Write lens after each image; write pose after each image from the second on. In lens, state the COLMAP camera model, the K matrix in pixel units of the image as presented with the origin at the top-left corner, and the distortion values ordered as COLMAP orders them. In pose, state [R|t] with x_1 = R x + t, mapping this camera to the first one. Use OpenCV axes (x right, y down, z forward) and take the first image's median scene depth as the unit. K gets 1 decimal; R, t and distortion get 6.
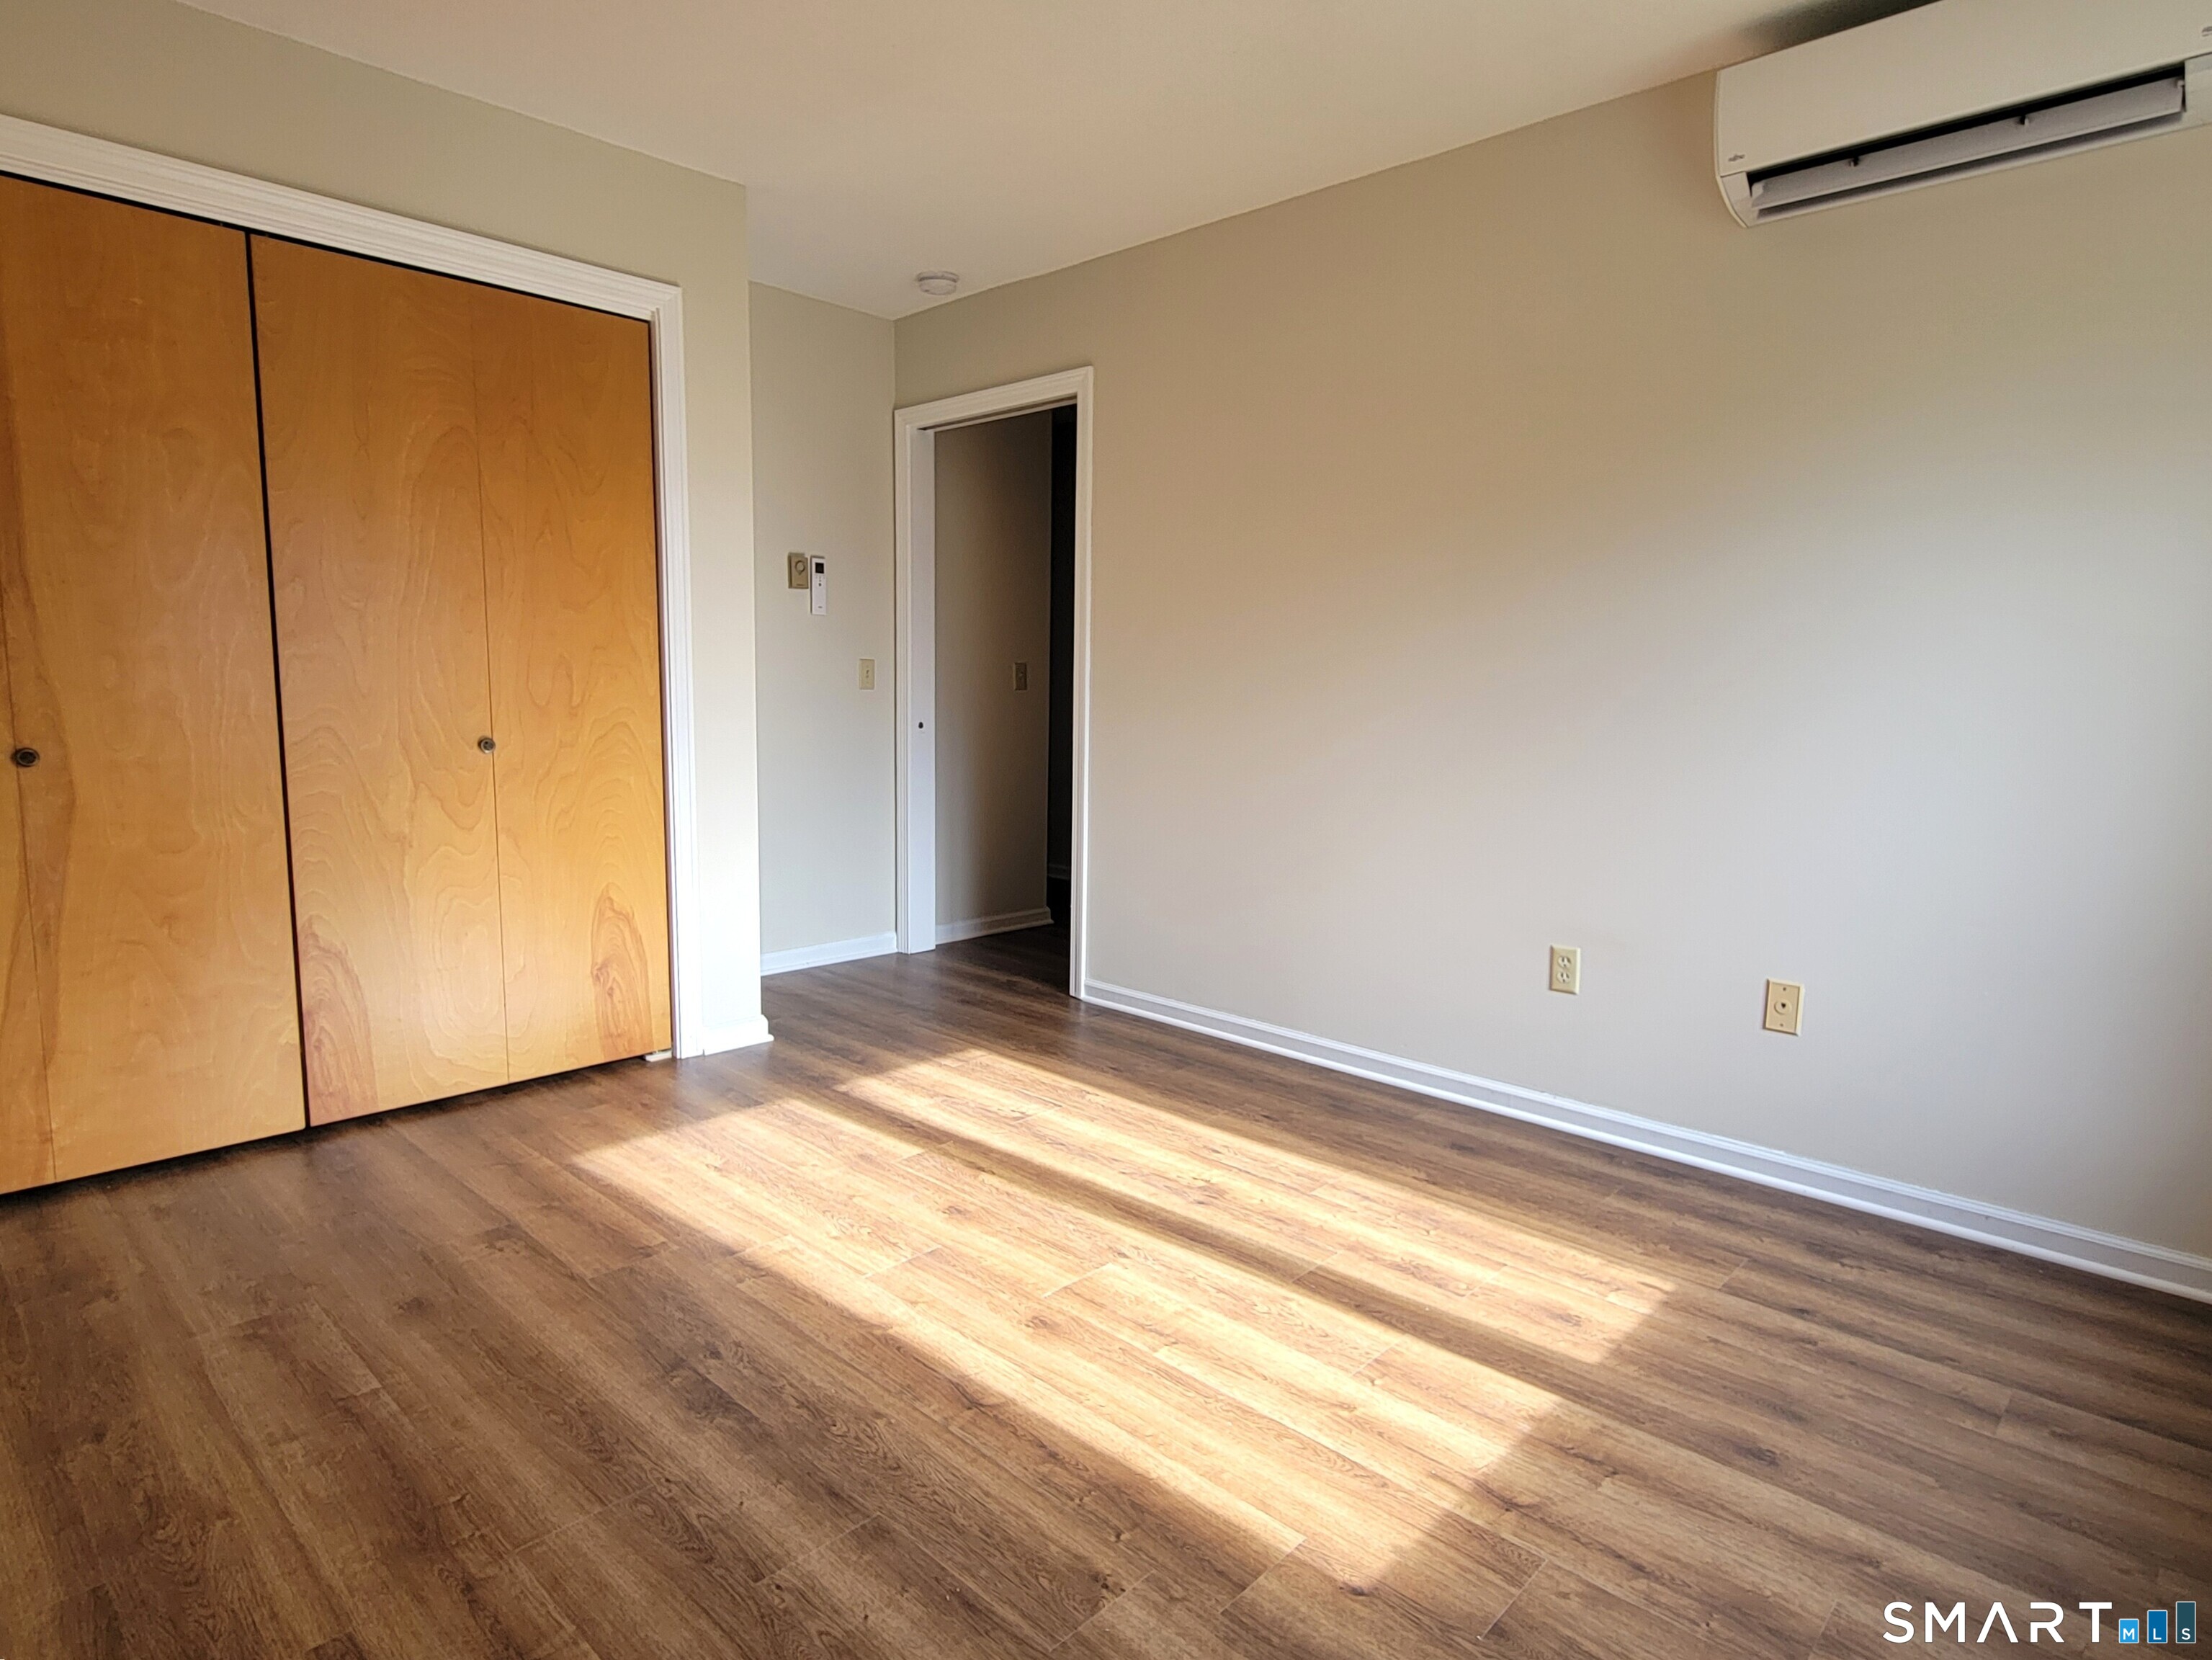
lens RADIAL K [[1163.6, 0, 1103.8], [0, 1163.6, 834.5], [0, 0, 1]] dist [-0.001195, 0.000654]
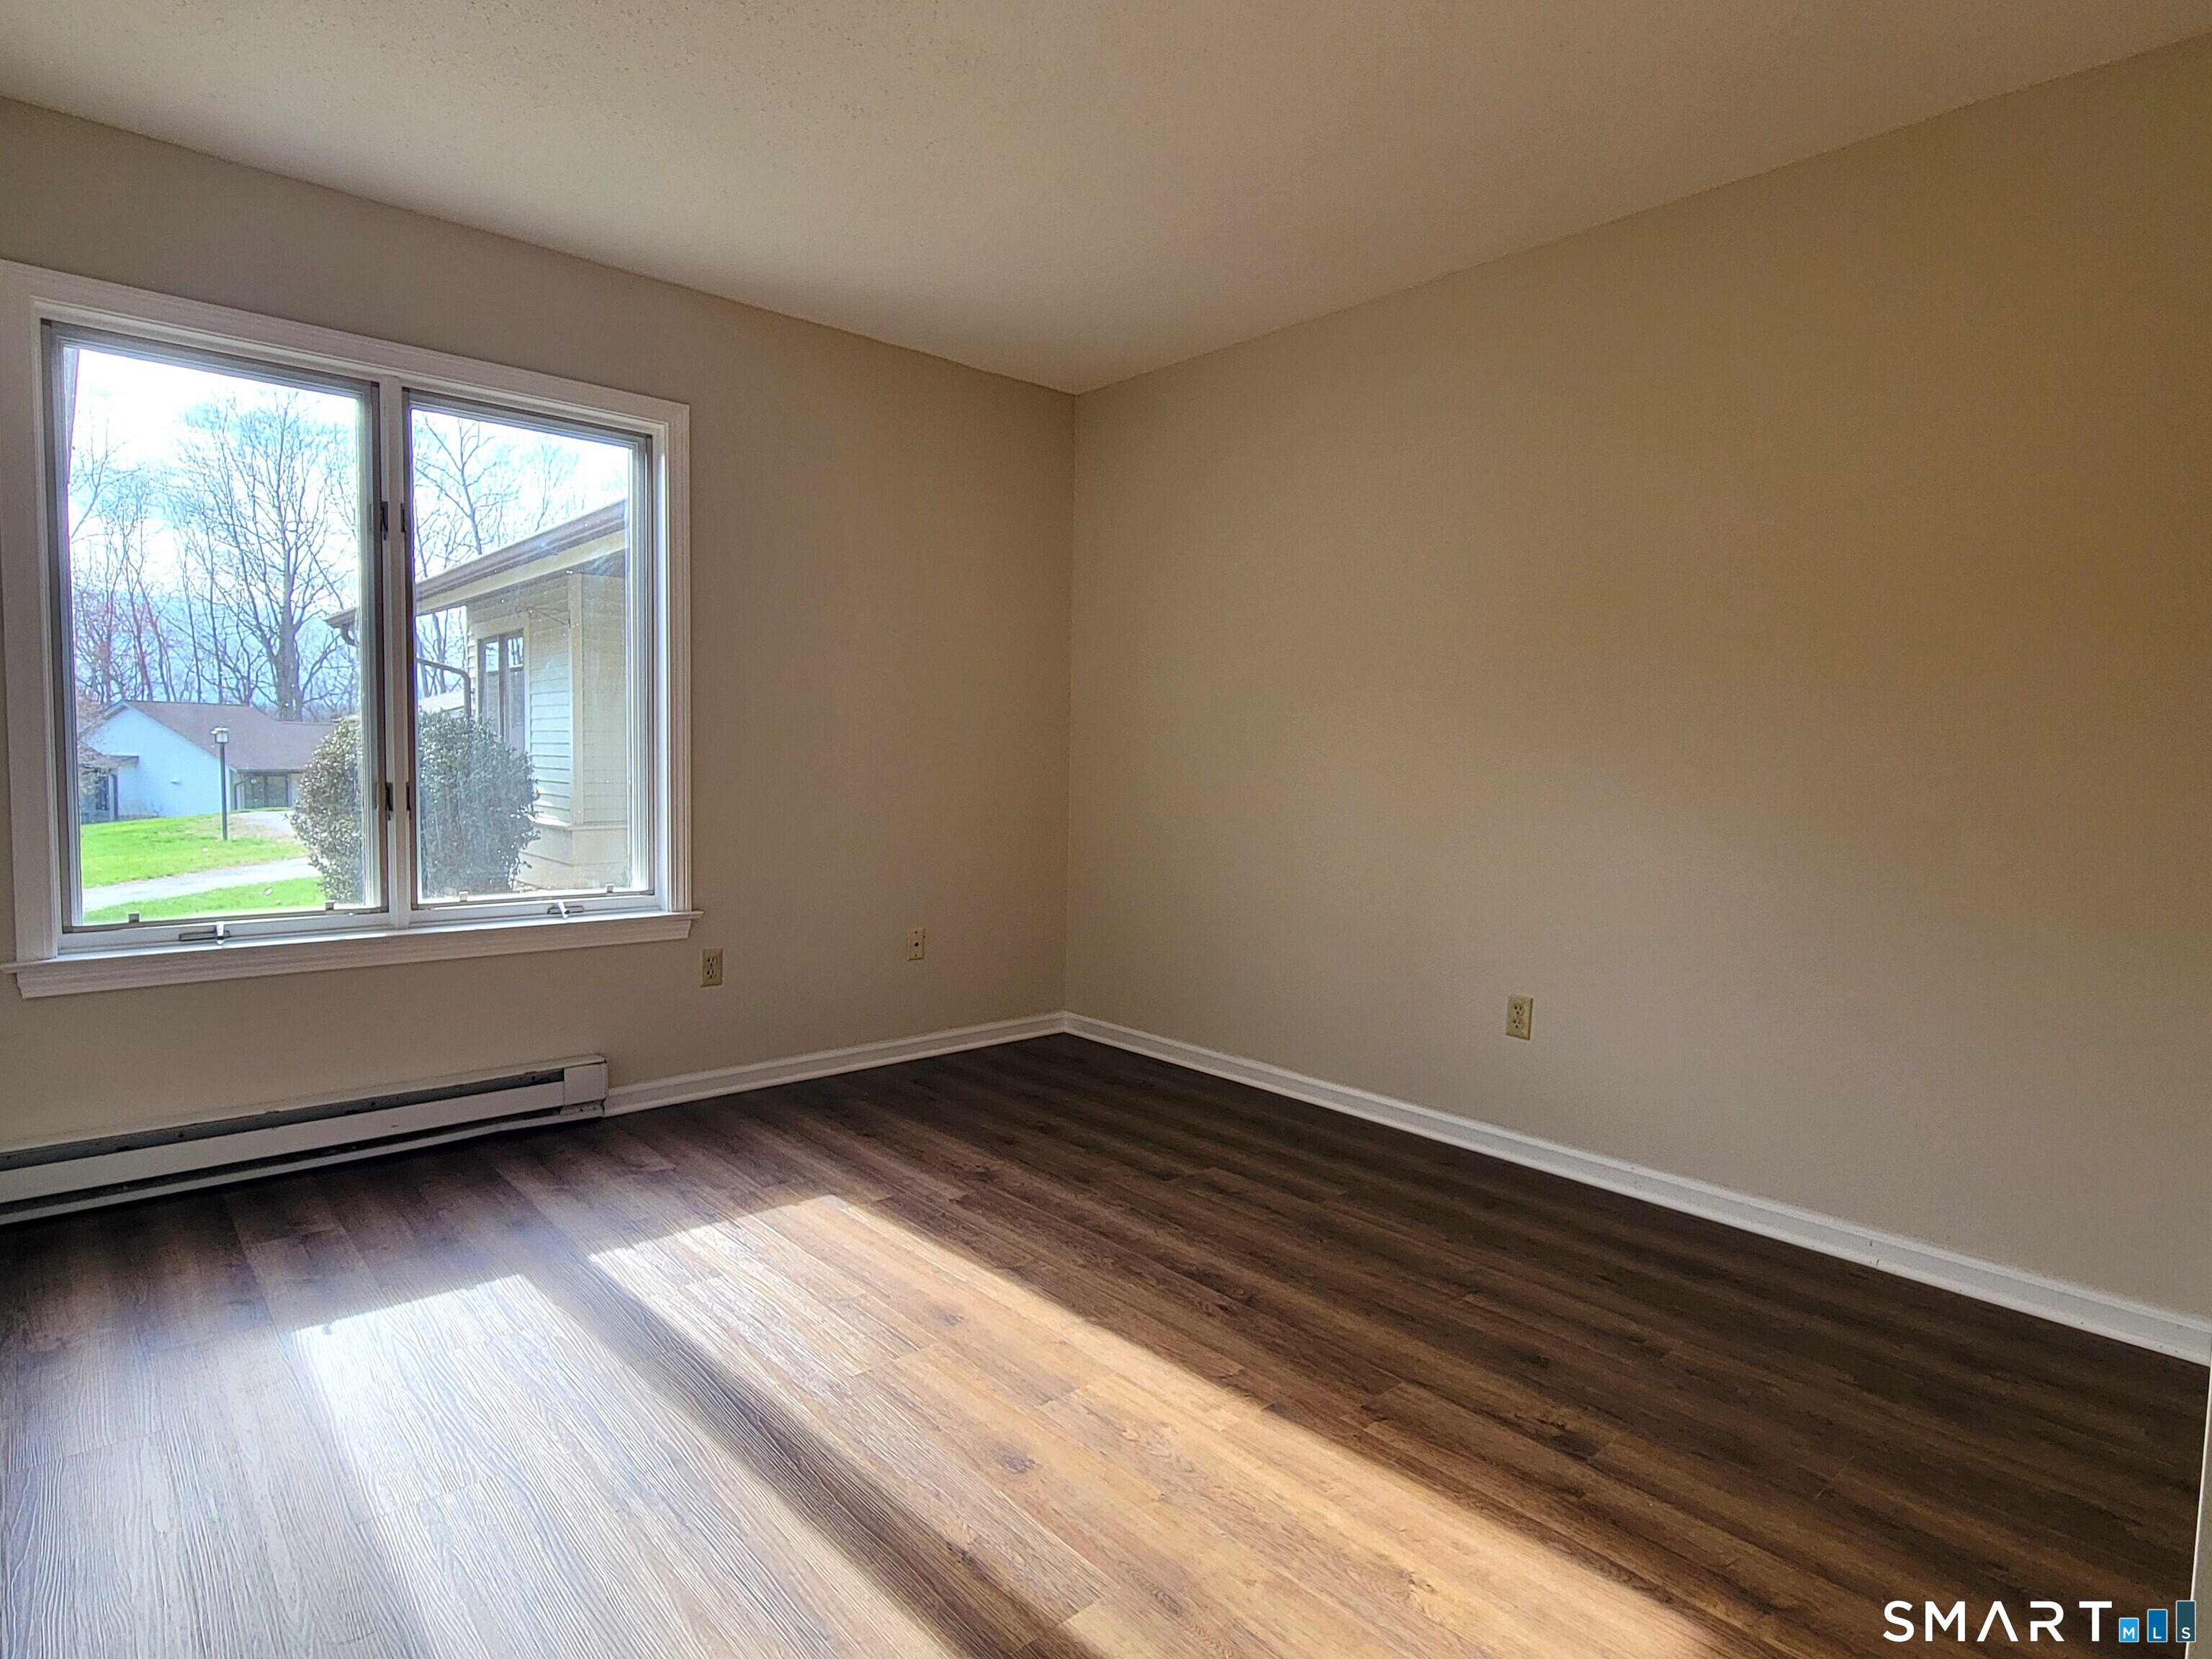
lens RADIAL K [[1163.5, 0, 1103.8], [0, 1163.5, 834.0], [0, 0, 1]] dist [-0.001195, 0.000654]
pose [[-0.995282, -0.041355, 0.087764, -0.287645], [-0.022940, 0.979264, 0.201286, -0.269487], [-0.094269, 0.198323, -0.975593, 2.036372]]
